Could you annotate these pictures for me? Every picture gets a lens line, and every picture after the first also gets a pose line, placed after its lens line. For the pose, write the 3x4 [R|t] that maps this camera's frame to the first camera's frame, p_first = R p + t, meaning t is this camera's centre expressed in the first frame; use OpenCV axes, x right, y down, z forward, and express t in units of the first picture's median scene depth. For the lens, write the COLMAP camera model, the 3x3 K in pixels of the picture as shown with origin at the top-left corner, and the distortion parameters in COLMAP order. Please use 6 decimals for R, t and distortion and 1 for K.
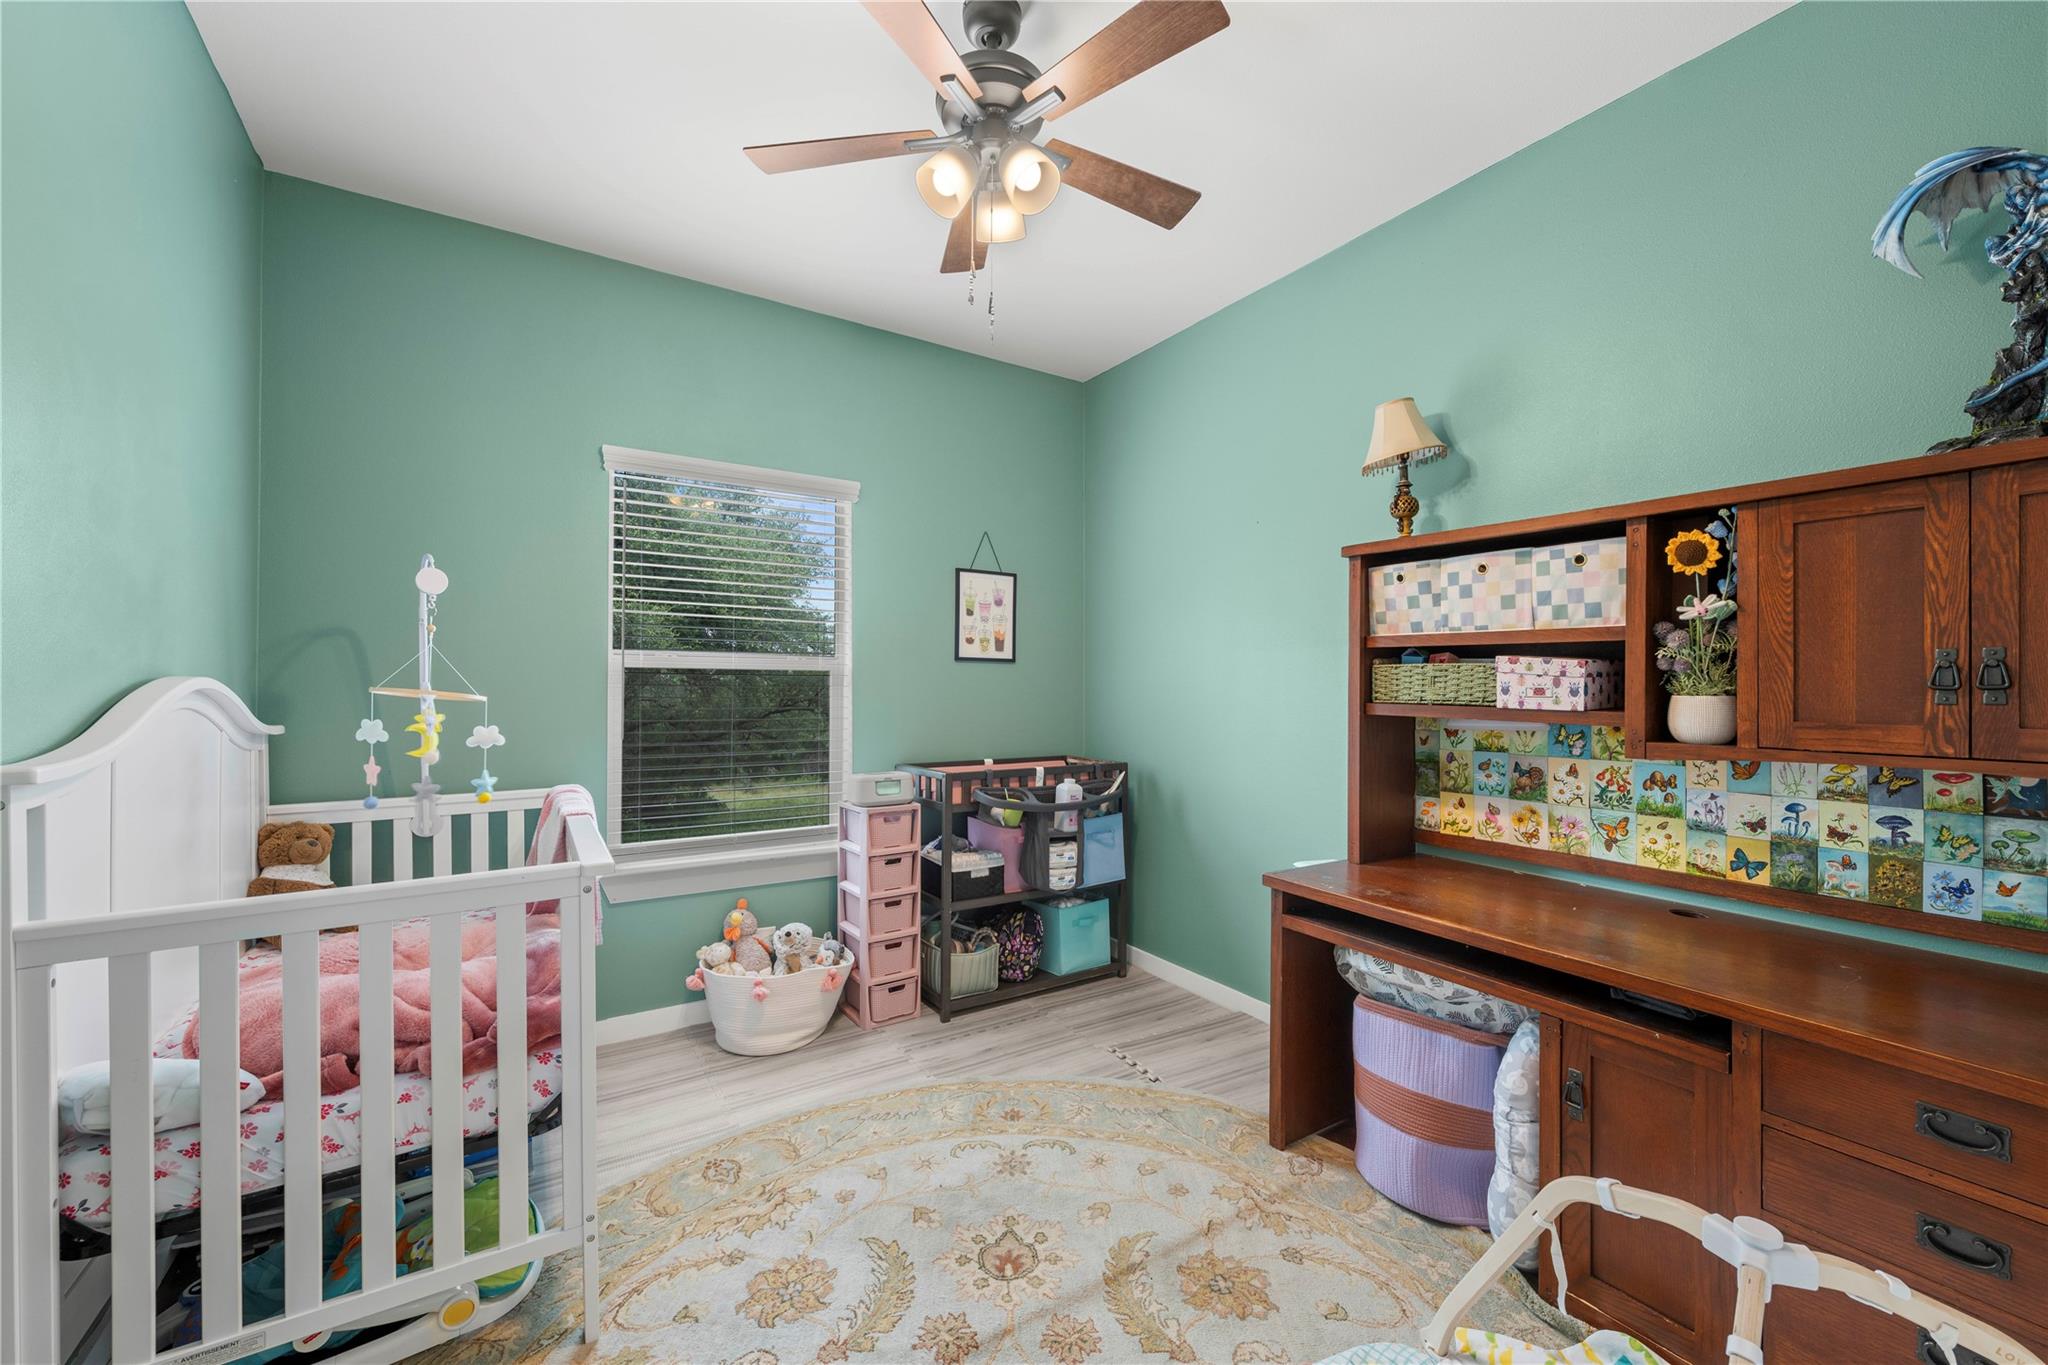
lens RADIAL K [[802.0, 0, 1033.8], [0, 802.0, 682.5], [0, 0, 1]] dist [0.000342, 0.000027]
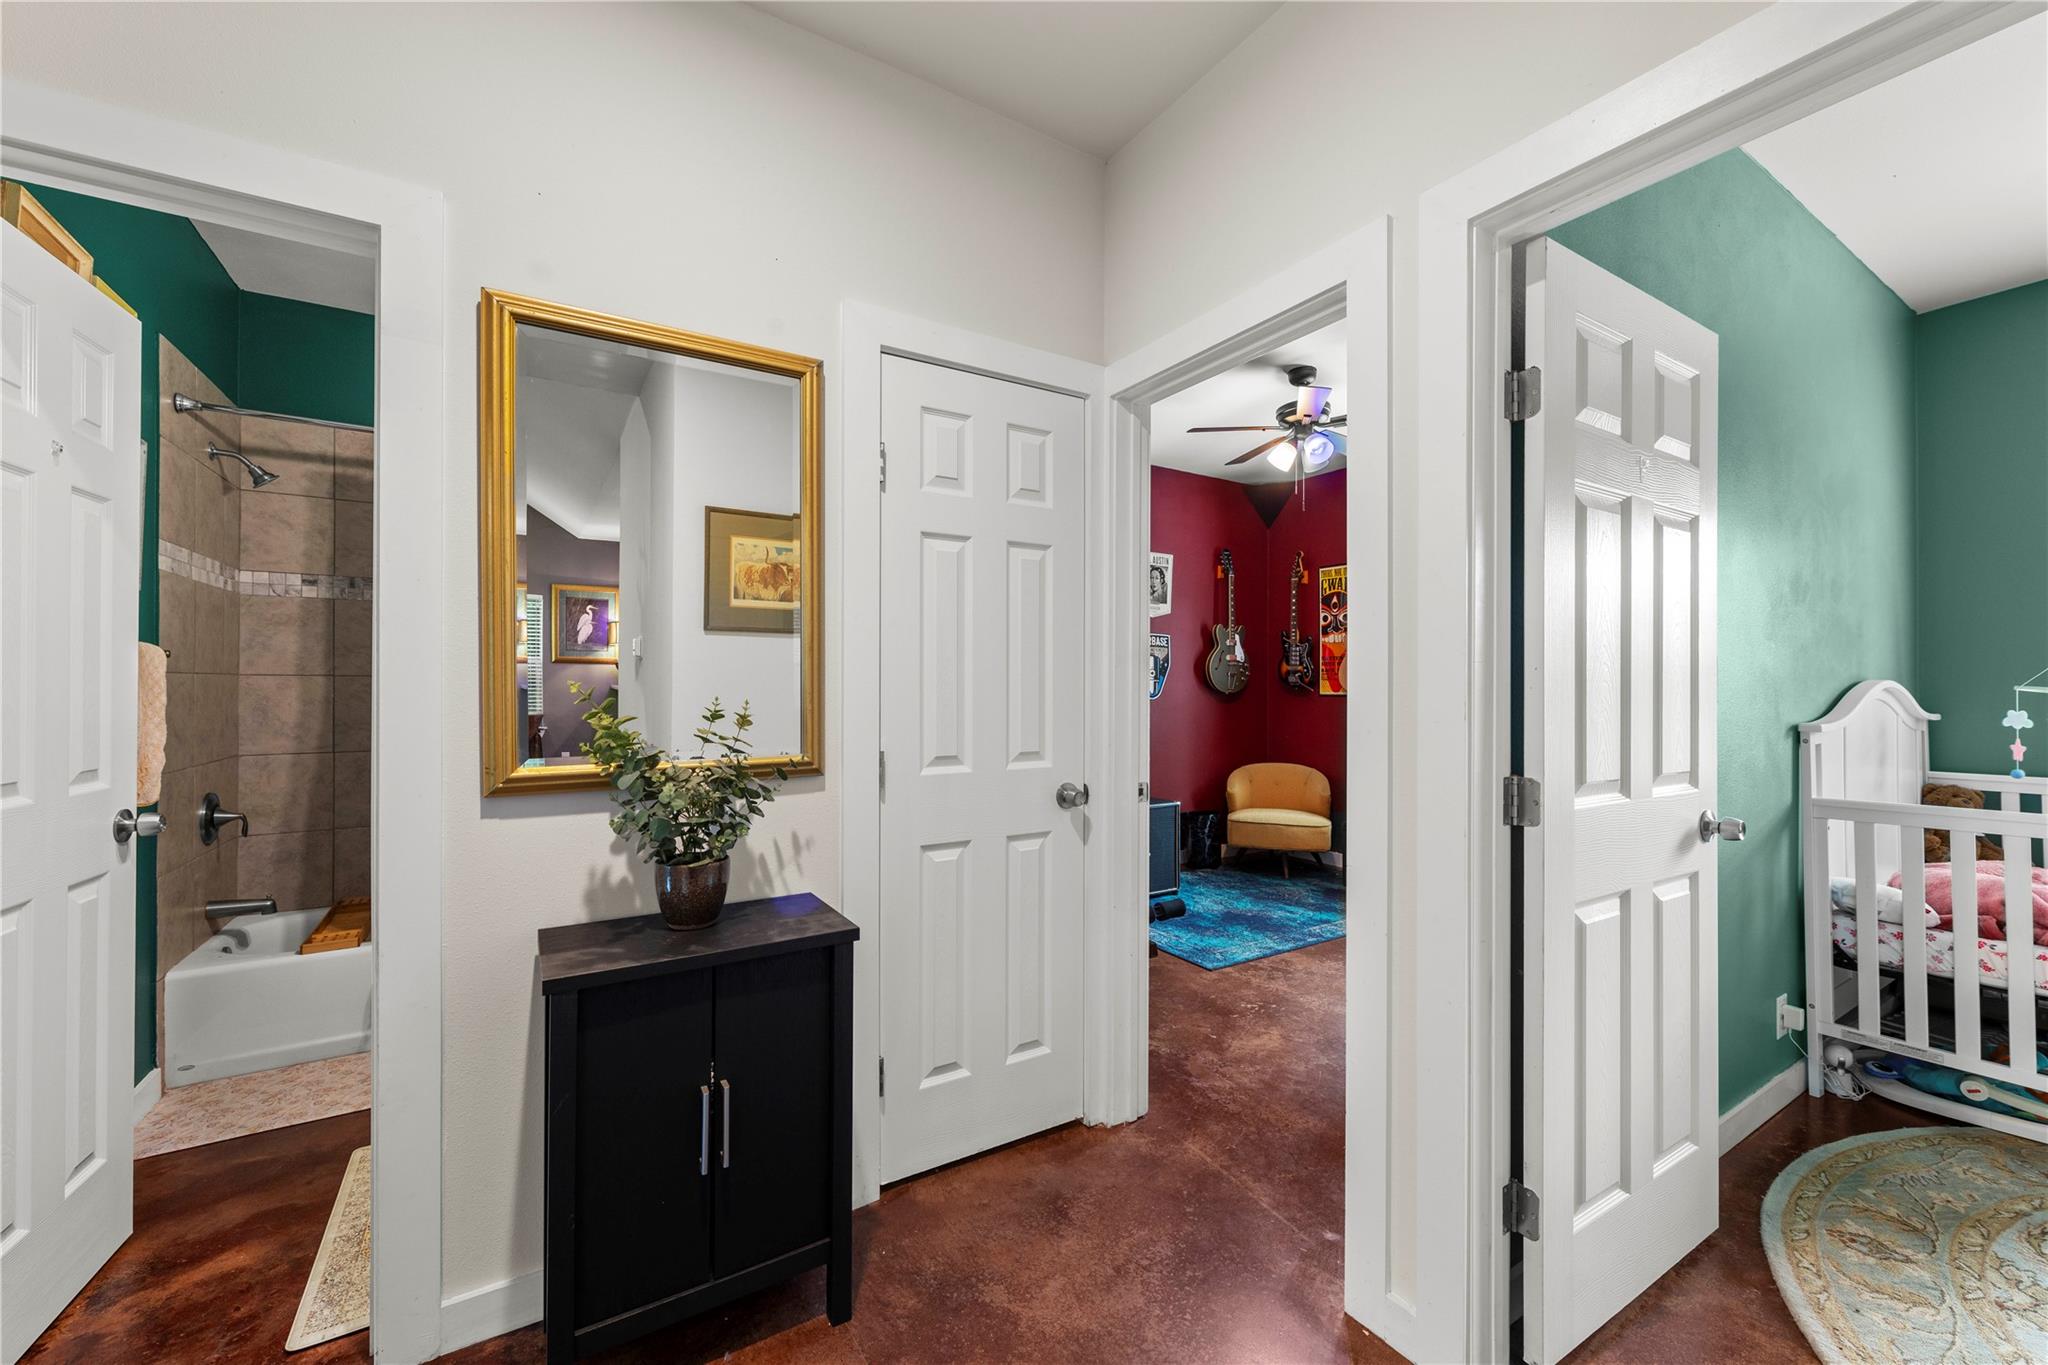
lens RADIAL K [[802.0, 0, 1033.8], [0, 802.0, 682.5], [0, 0, 1]] dist [0.000342, 0.000027]
pose [[-0.015058, -0.005264, -0.999873, 0.784899], [0.010427, 0.999931, -0.005421, -0.014096], [0.999832, -0.010507, -0.015002, -0.901637]]
